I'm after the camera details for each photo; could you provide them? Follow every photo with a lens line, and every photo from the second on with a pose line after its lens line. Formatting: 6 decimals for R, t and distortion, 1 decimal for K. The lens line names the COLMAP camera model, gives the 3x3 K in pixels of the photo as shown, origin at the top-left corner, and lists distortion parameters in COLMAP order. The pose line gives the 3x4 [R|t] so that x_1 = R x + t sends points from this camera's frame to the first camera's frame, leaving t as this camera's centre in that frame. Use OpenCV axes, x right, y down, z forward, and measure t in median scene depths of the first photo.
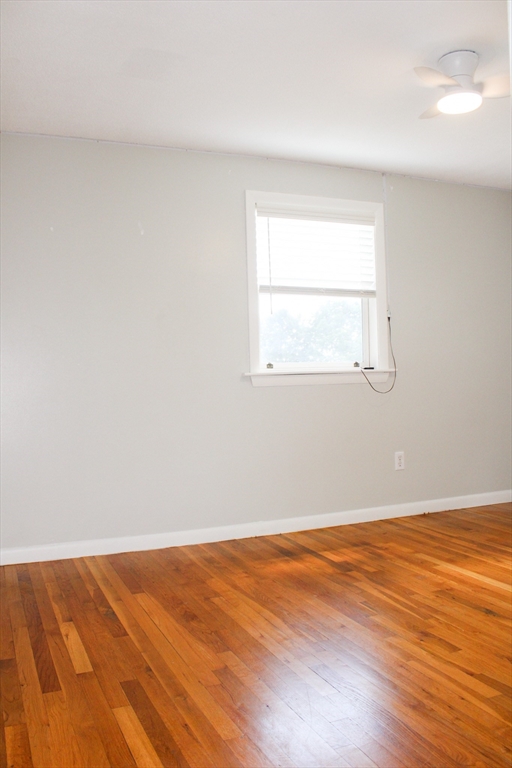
lens RADIAL K [[645.0, 0, 255.9], [0, 645.0, 384.0], [0, 0, 1]] dist [-0.071927, -0.005710]
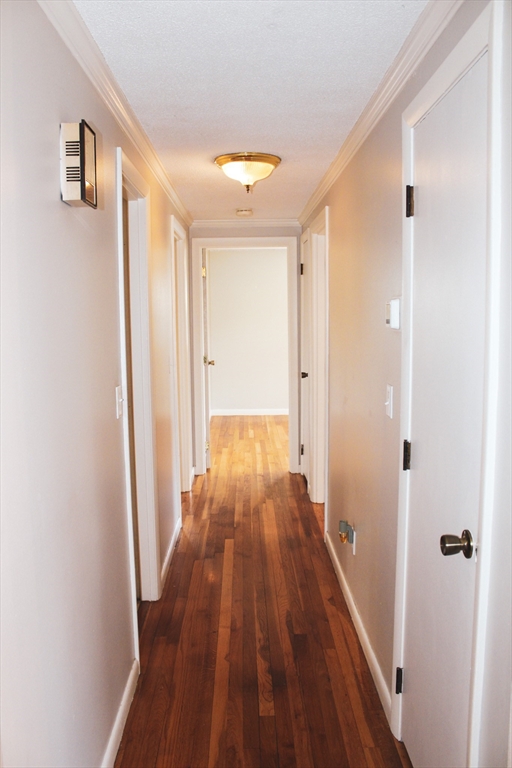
lens RADIAL K [[645.0, 0, 256.1], [0, 645.0, 383.8], [0, 0, 1]] dist [-0.071927, -0.005710]
pose [[0.923095, 0.061012, -0.379701, 0.744362], [-0.013438, 0.991849, 0.126705, -0.202776], [0.384337, -0.111859, 0.916391, -1.525109]]
